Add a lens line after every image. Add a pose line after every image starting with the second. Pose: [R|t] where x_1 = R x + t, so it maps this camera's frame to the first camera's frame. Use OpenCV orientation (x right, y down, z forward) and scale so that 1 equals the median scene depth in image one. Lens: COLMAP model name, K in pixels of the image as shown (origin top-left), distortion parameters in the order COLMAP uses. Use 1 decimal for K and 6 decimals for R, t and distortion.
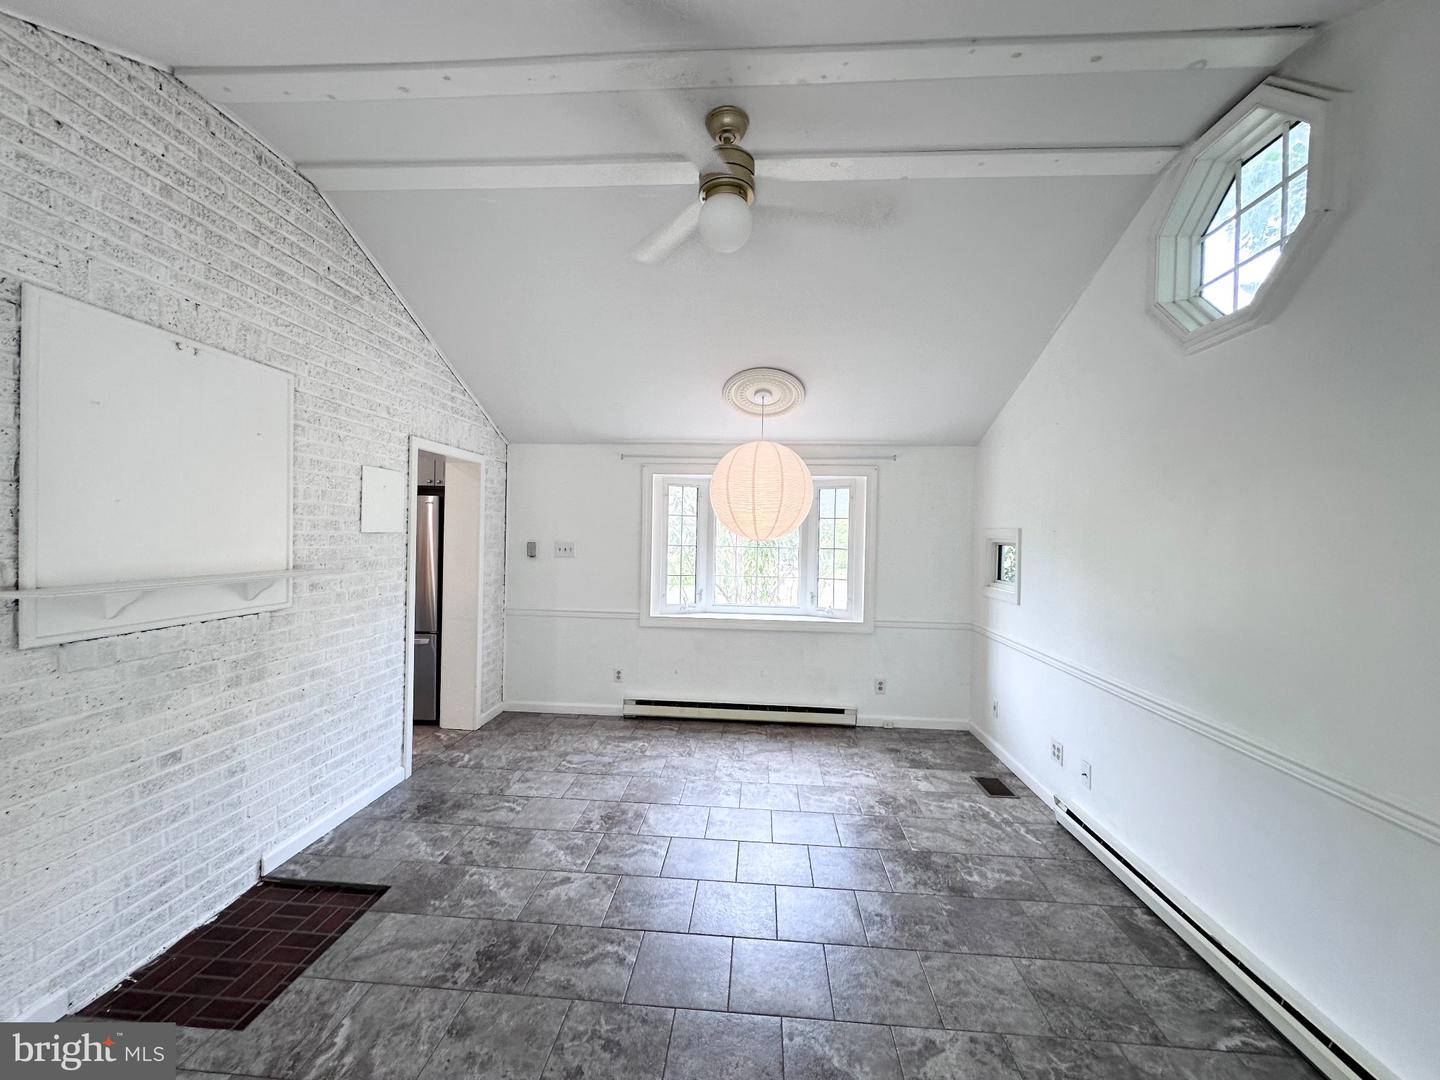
lens RADIAL K [[575.9, 0, 718.3], [0, 575.9, 539.6], [0, 0, 1]] dist [-0.003544, 0.000618]
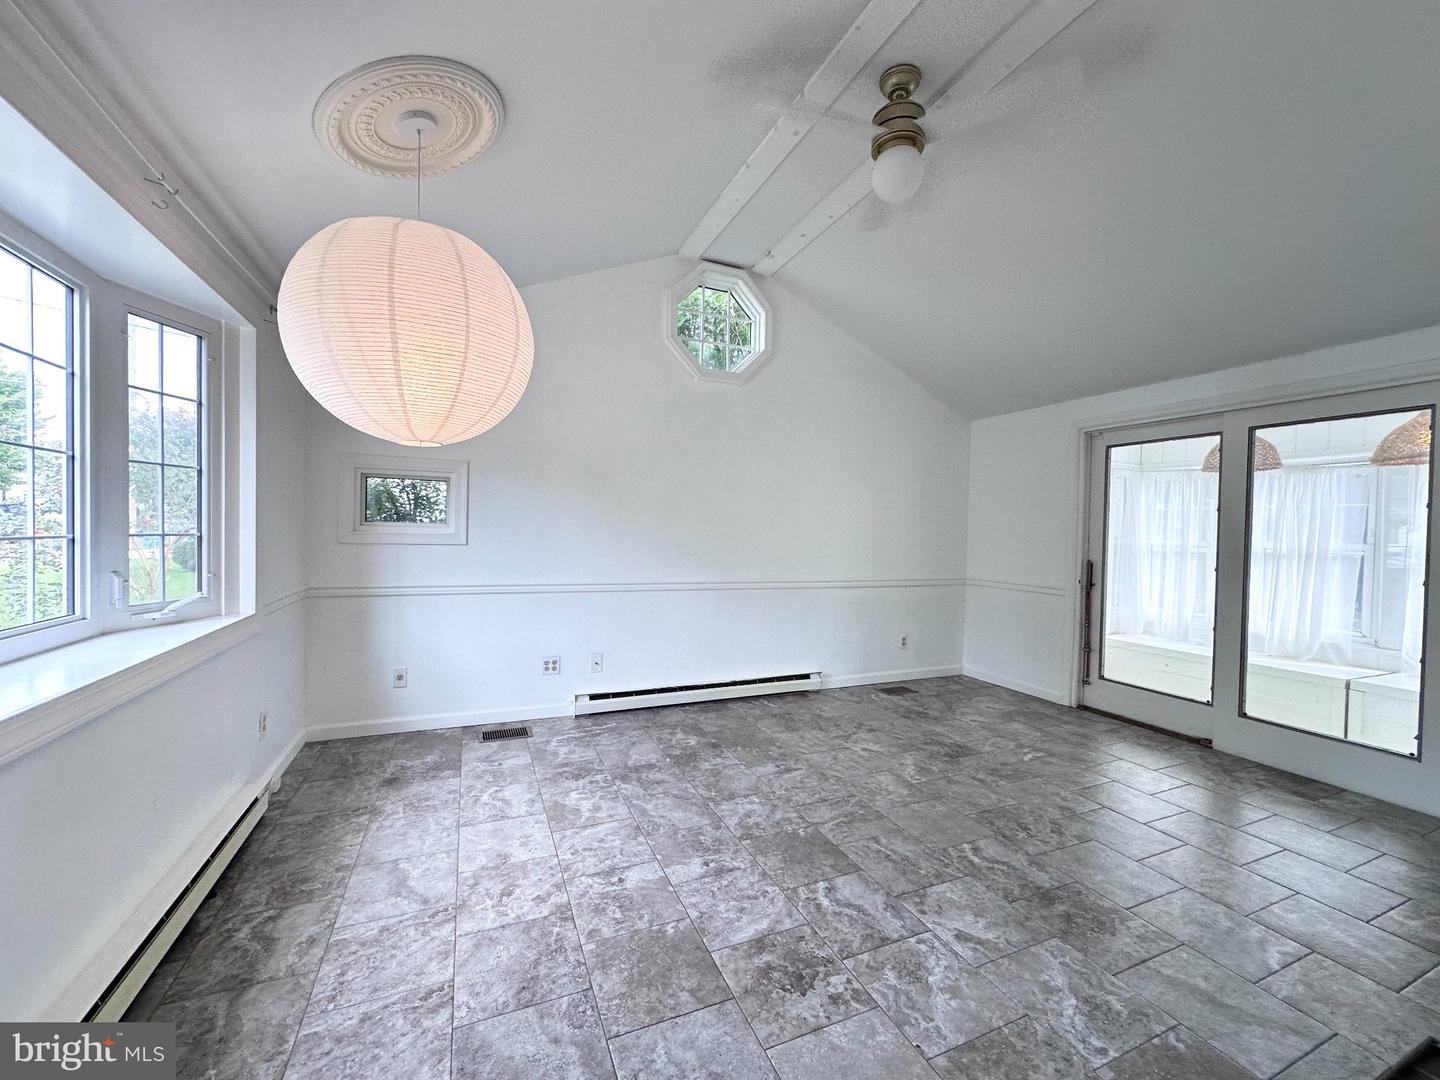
lens RADIAL K [[575.9, 0, 719.8], [0, 575.9, 540.8], [0, 0, 1]] dist [-0.003544, 0.000618]
pose [[-0.464714, -0.047559, 0.884183, -0.572604], [-0.022595, 0.998868, 0.041852, 0.068181], [-0.885172, -0.000529, -0.465263, 1.255710]]
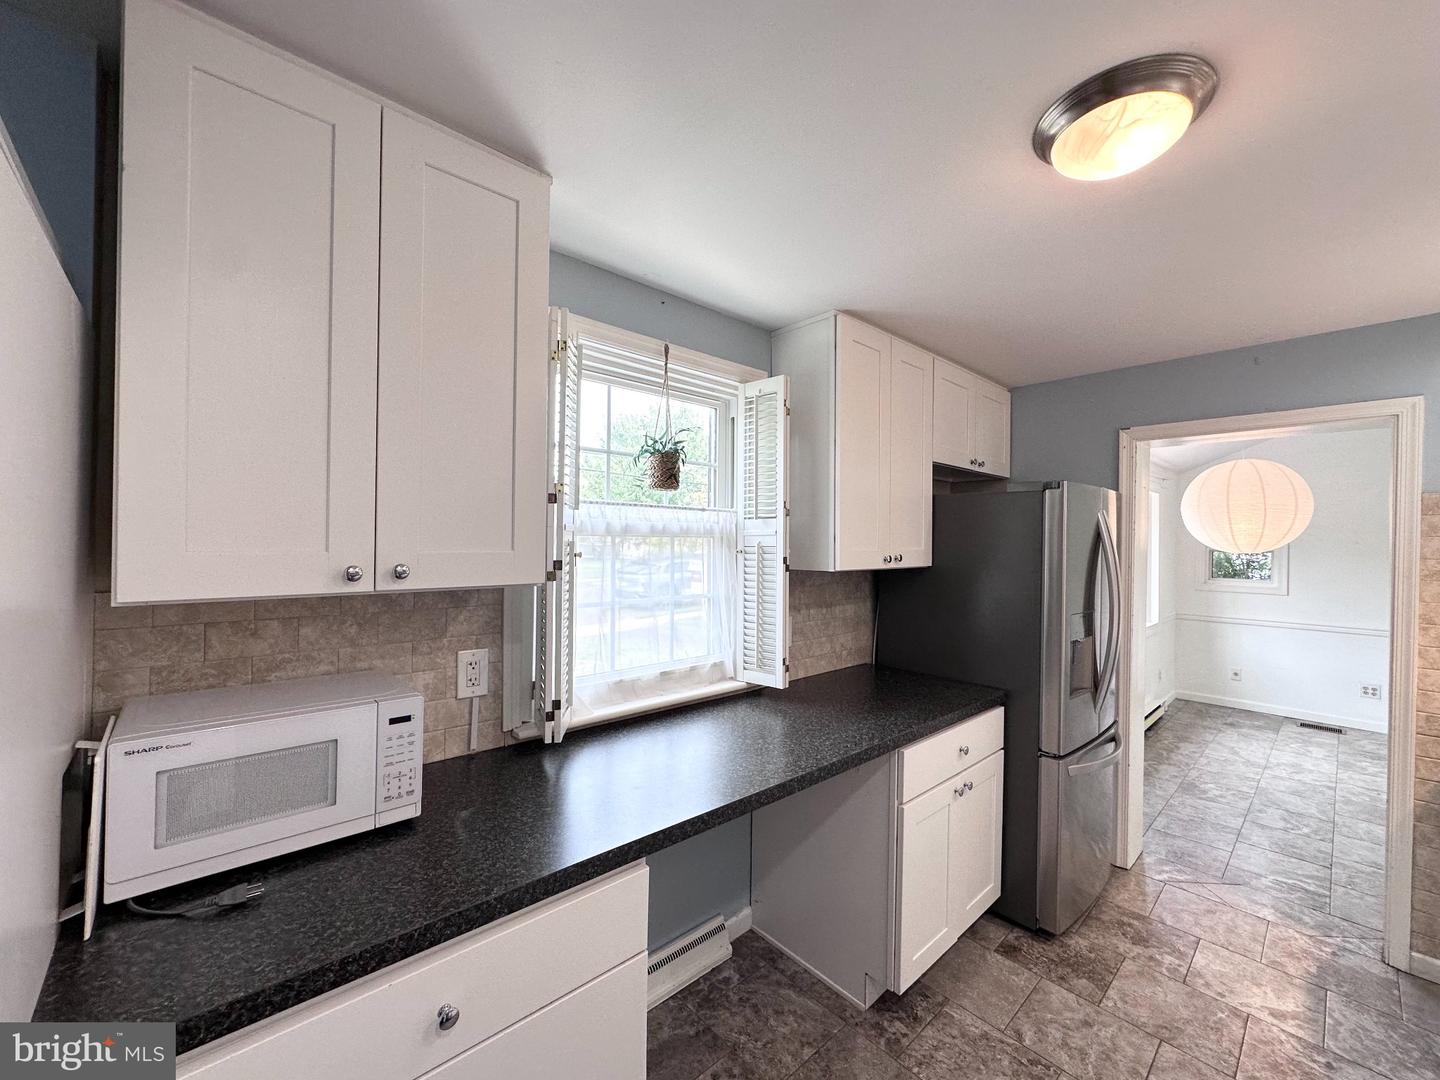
lens RADIAL K [[575.9, 0, 723.3], [0, 575.9, 539.2], [0, 0, 1]] dist [-0.003544, 0.000618]
pose [[0.684705, -0.008270, 0.728773, -1.683014], [0.008759, 0.999957, 0.003117, -0.047006], [-0.728767, 0.004249, 0.684748, 1.222857]]
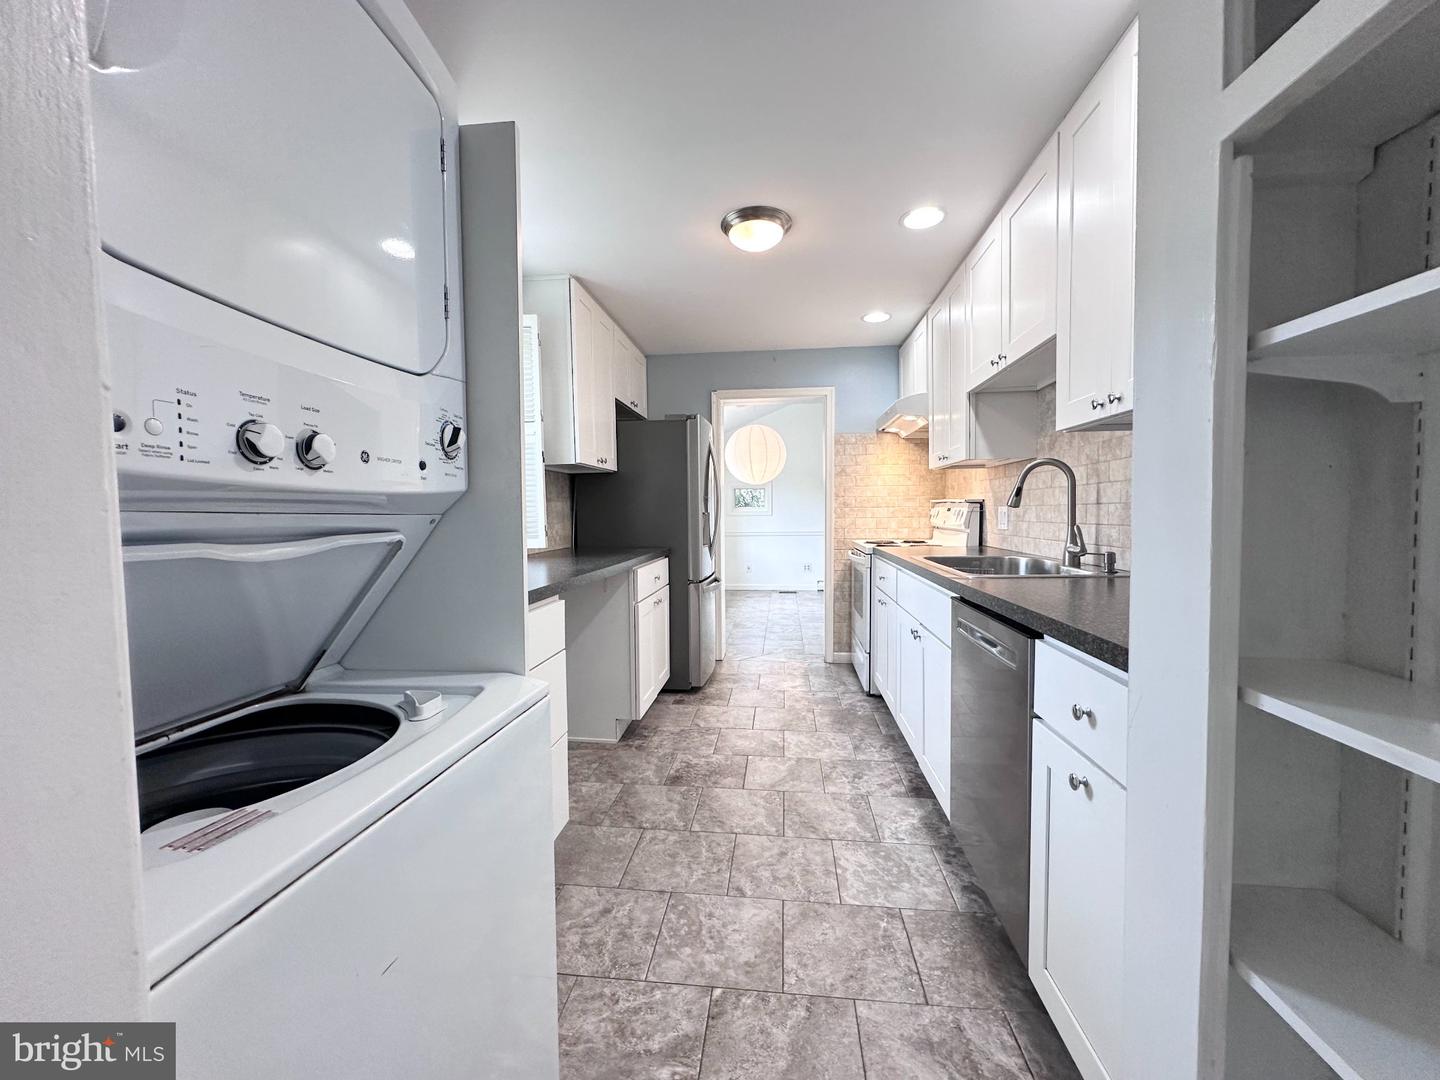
lens RADIAL K [[575.9, 0, 721.1], [0, 575.9, 537.6], [0, 0, 1]] dist [-0.003544, 0.000618]
pose [[0.033259, -0.065164, 0.997320, -2.044054], [0.026876, 0.997570, 0.064284, 0.058503], [-0.999085, 0.024666, 0.034929, 1.315805]]
